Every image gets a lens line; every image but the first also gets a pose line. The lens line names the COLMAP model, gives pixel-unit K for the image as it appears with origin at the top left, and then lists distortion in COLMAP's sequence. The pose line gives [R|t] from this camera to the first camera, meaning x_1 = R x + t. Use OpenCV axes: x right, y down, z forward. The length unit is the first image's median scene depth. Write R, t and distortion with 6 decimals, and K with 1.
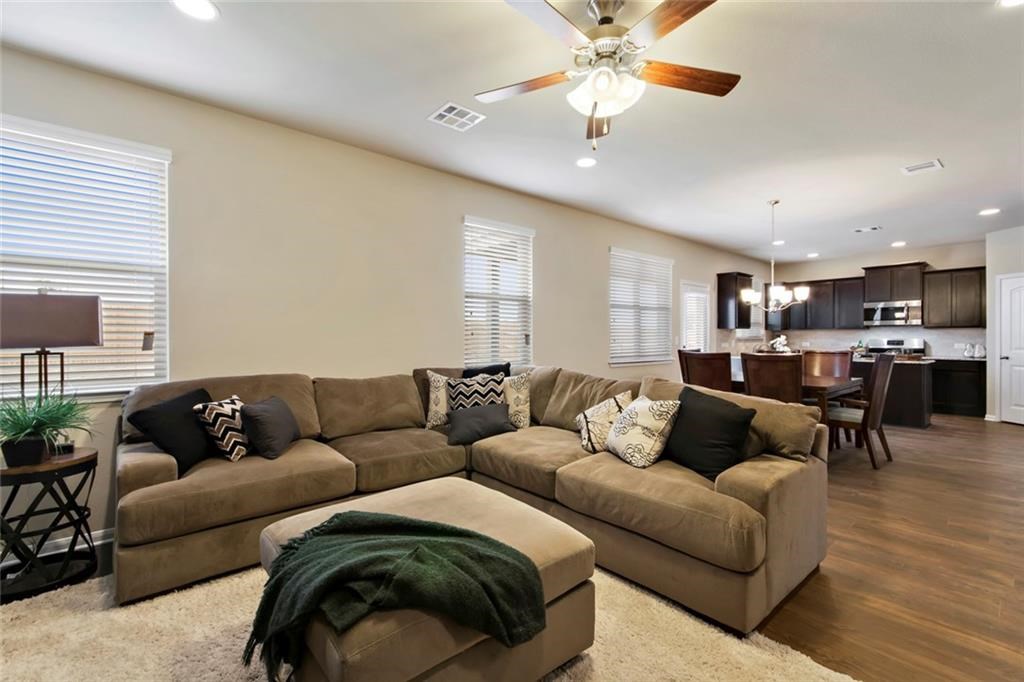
lens RADIAL K [[453.3, 0, 512.0], [0, 453.3, 339.0], [0, 0, 1]] dist [0.001985, -0.000945]
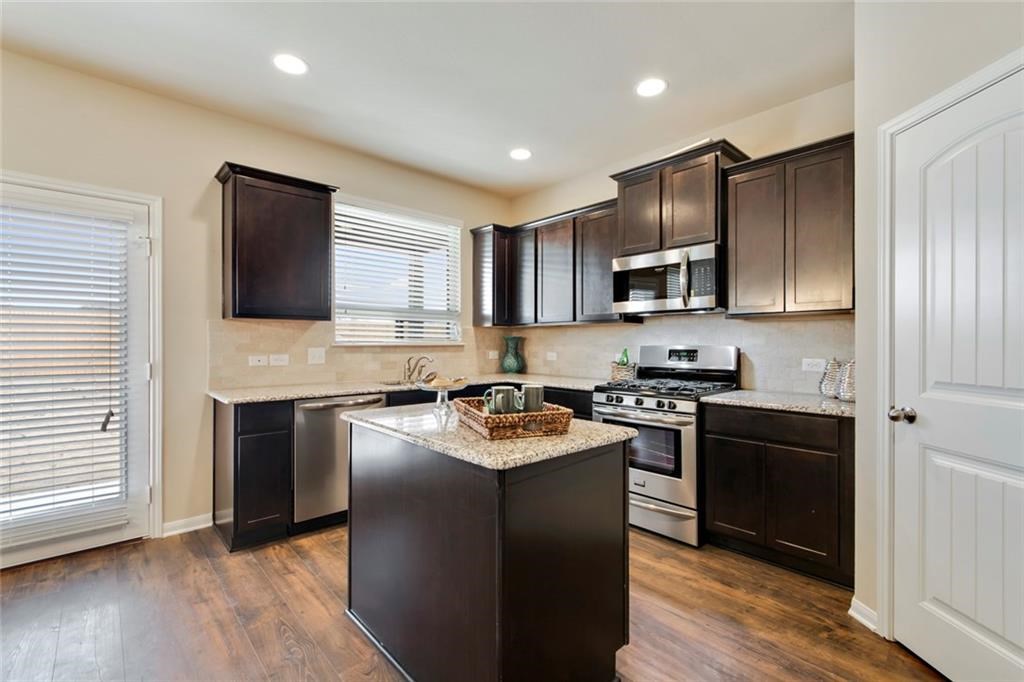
lens RADIAL K [[453.3, 0, 522.4], [0, 453.3, 341.3], [0, 0, 1]] dist [0.001985, -0.000945]
pose [[0.999239, 0.000638, 0.039005, 0.707178], [-0.000433, 0.999986, -0.005280, -0.001855], [-0.039008, 0.005259, 0.999225, 0.614644]]
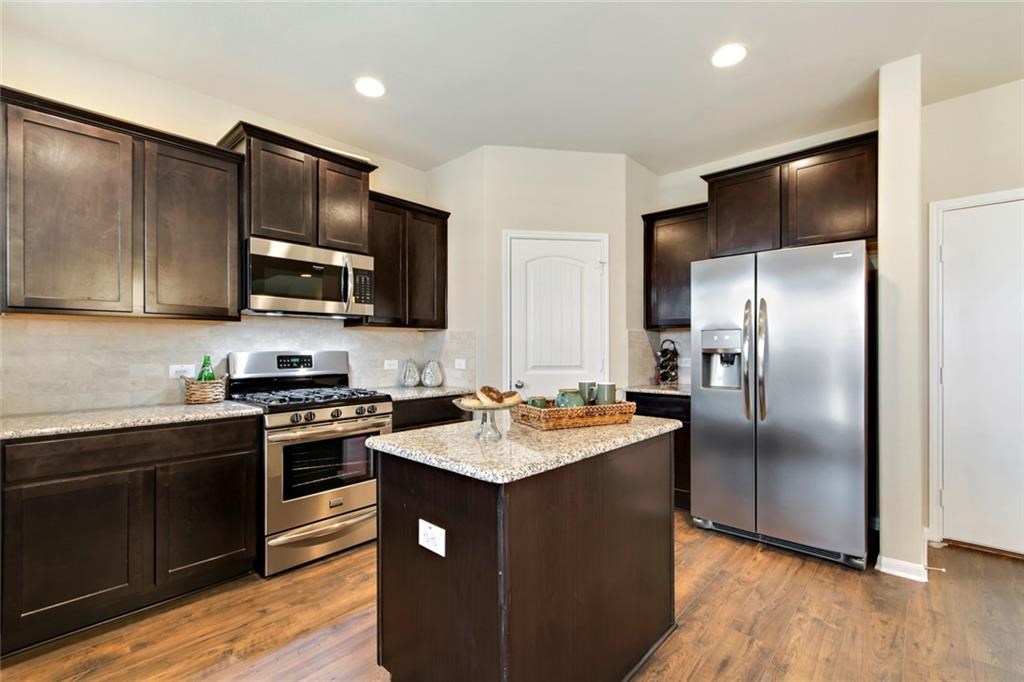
lens RADIAL K [[453.3, 0, 510.7], [0, 453.3, 345.7], [0, 0, 1]] dist [0.001985, -0.000945]
pose [[-0.120907, 0.004027, 0.992656, 0.465074], [0.003008, 0.999989, -0.003690, -0.002761], [-0.992659, 0.002540, -0.120918, 0.898505]]
